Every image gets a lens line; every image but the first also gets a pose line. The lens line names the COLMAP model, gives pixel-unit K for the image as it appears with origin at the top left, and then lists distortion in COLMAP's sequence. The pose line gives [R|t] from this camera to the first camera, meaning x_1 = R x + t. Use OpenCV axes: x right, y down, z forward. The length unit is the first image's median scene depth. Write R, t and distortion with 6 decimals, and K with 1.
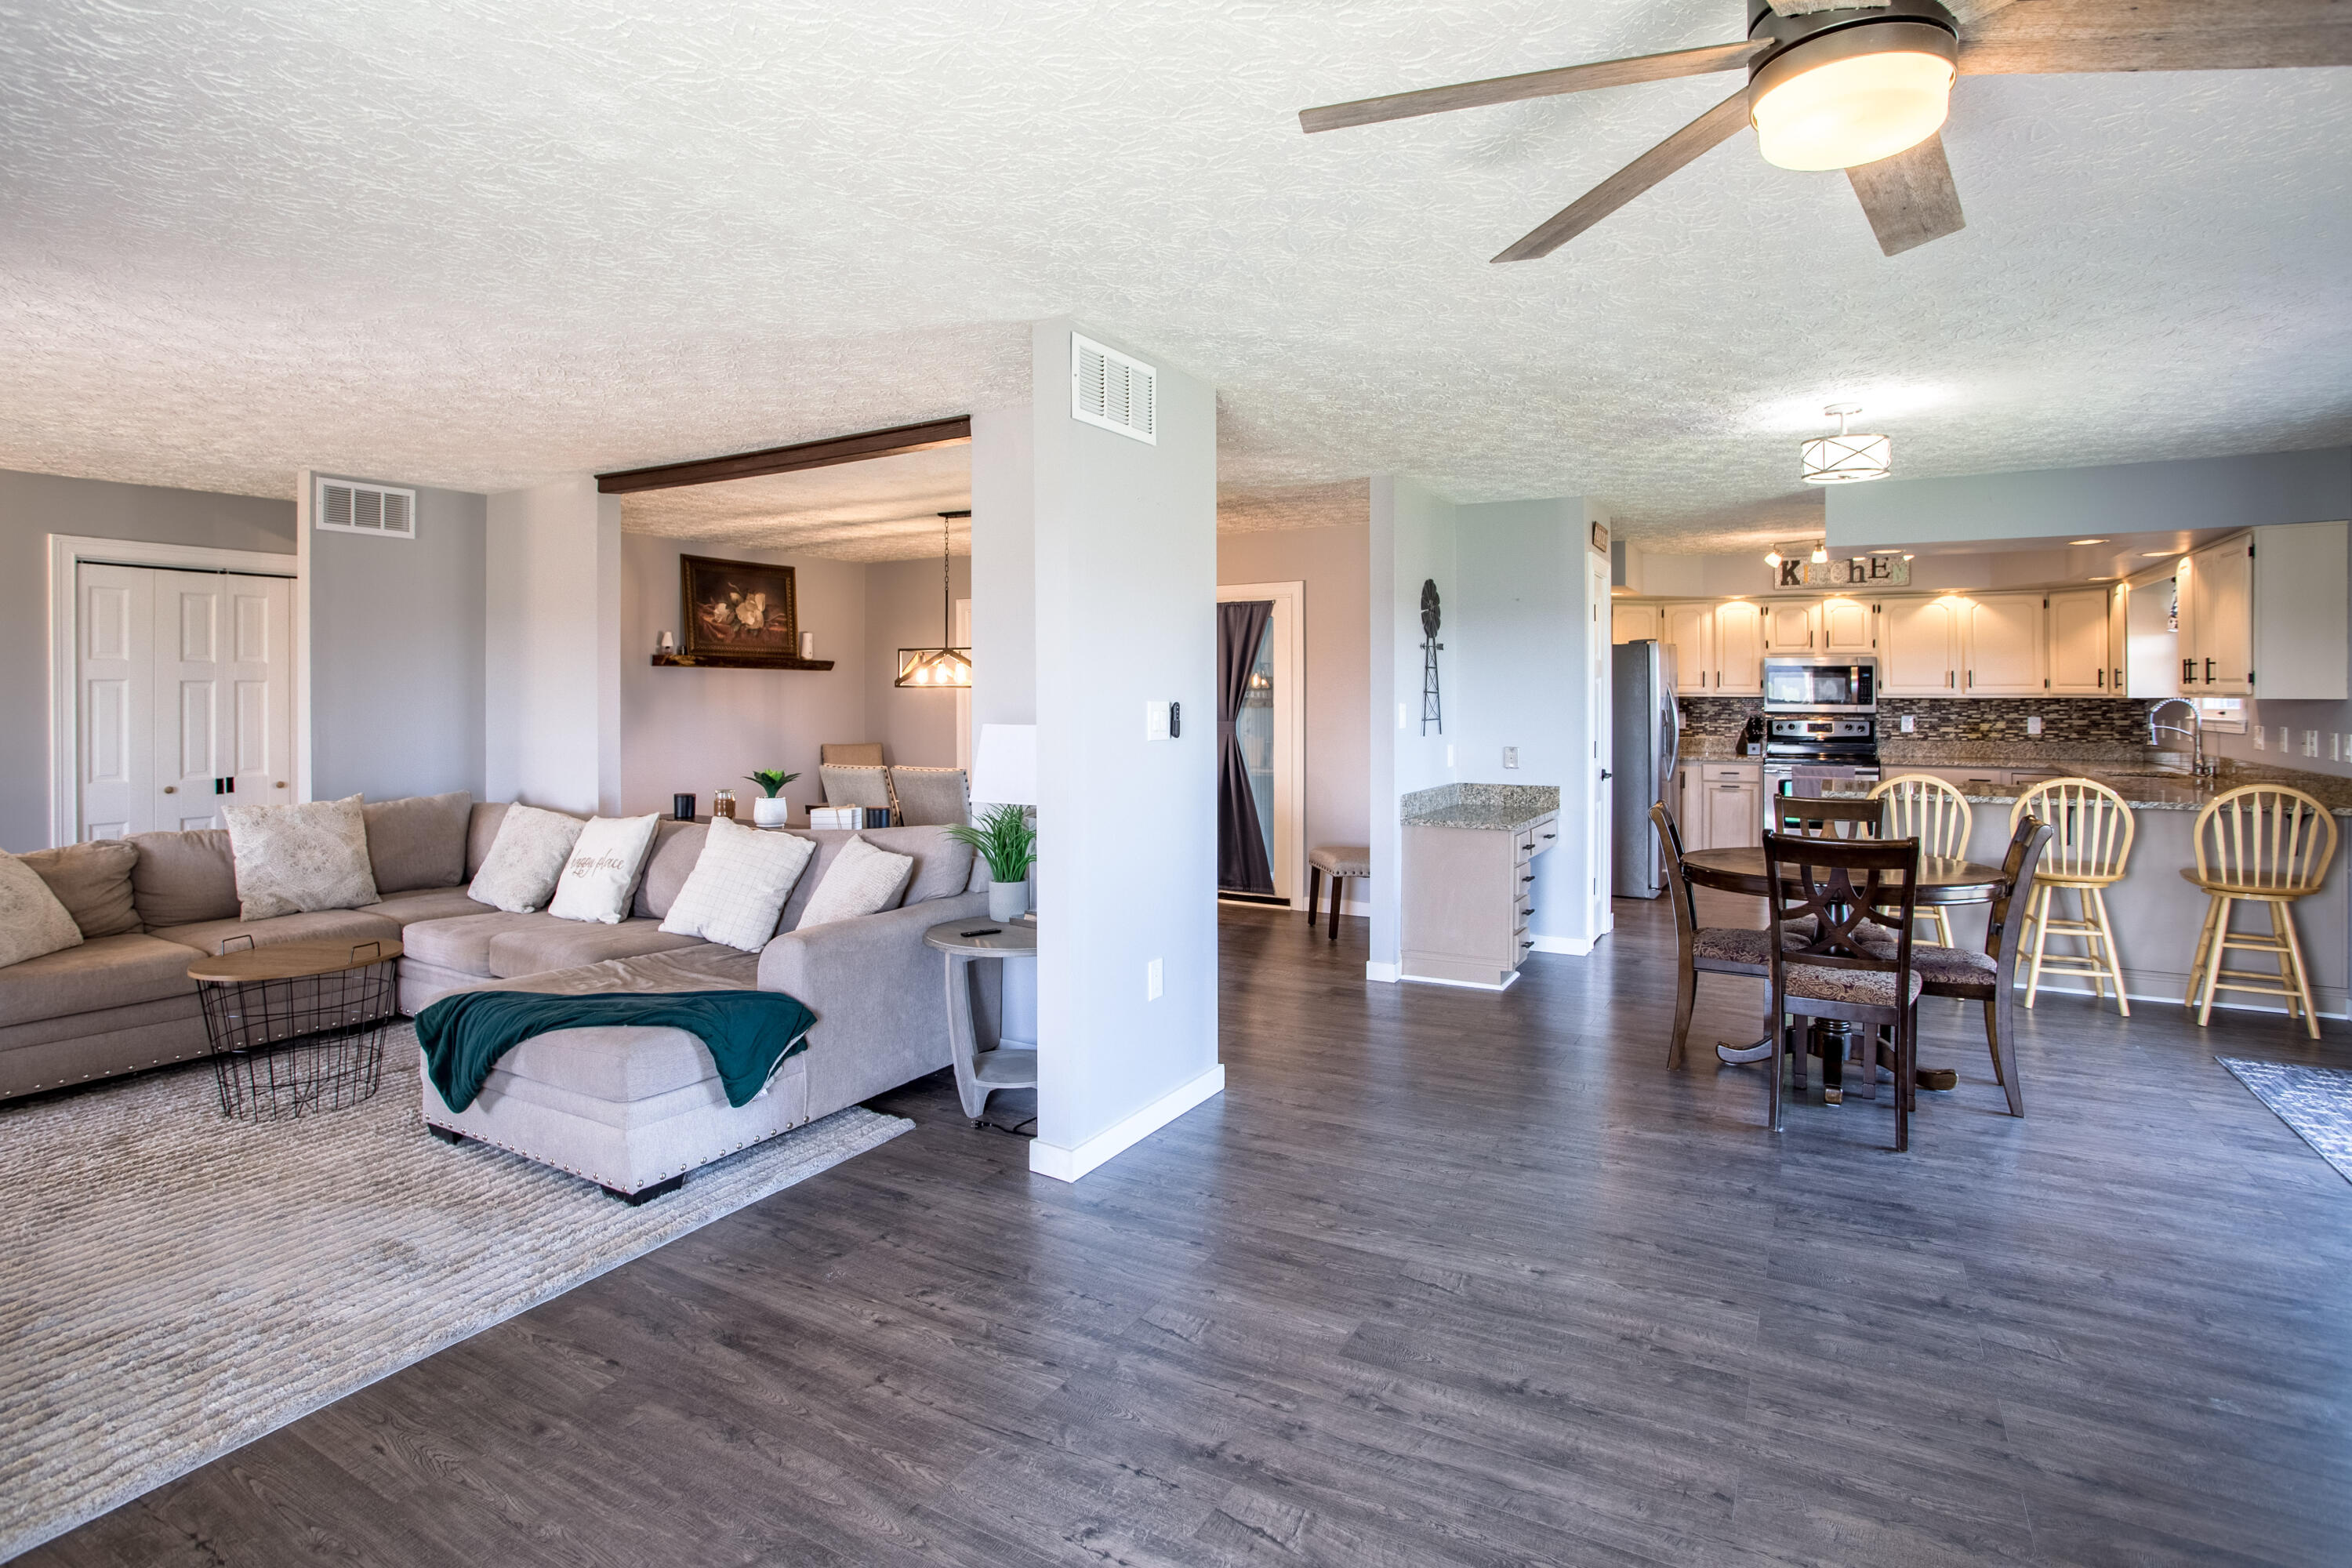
lens RADIAL K [[1169.6, 0, 1178.9], [0, 1169.6, 701.2], [0, 0, 1]] dist [-0.036598, 0.004484]
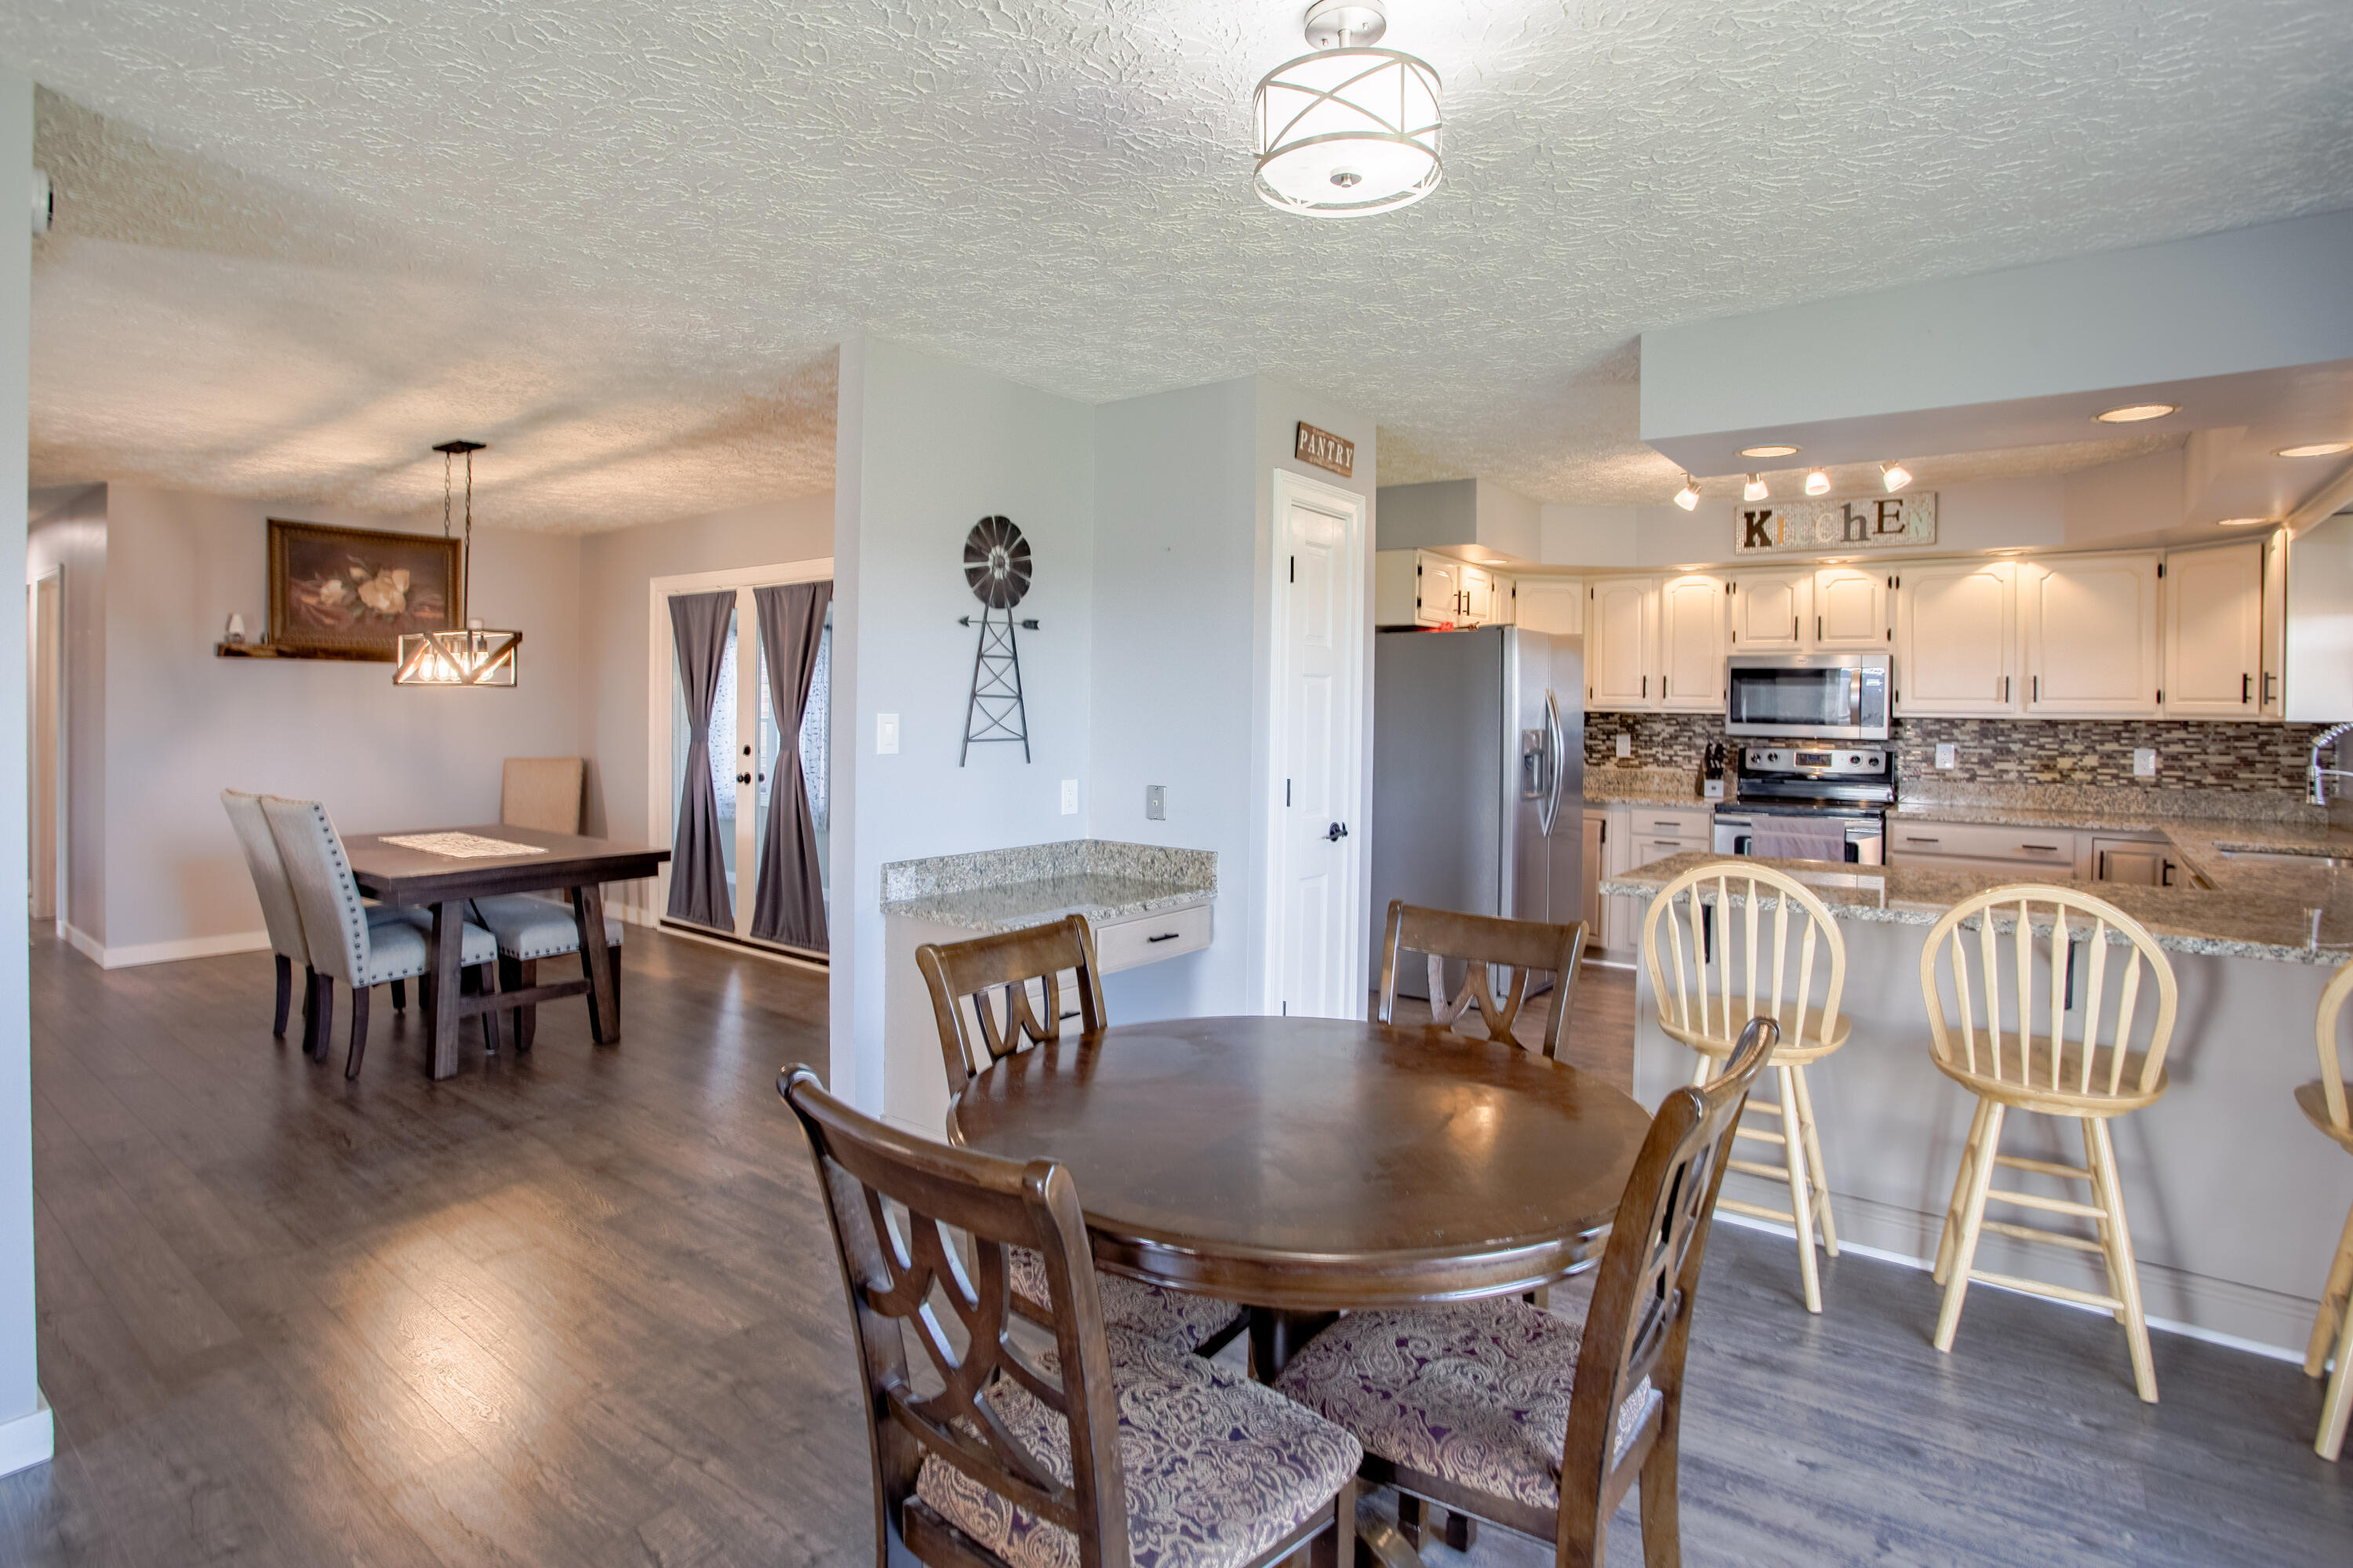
lens RADIAL K [[1170.2, 0, 1180.2], [0, 1170.2, 725.0], [0, 0, 1]] dist [-0.036598, 0.004484]
pose [[0.990411, 0.013345, -0.137507, 0.300008], [-0.012001, 0.999872, 0.010598, -0.000173], [0.137630, -0.008846, 0.990444, 0.295633]]
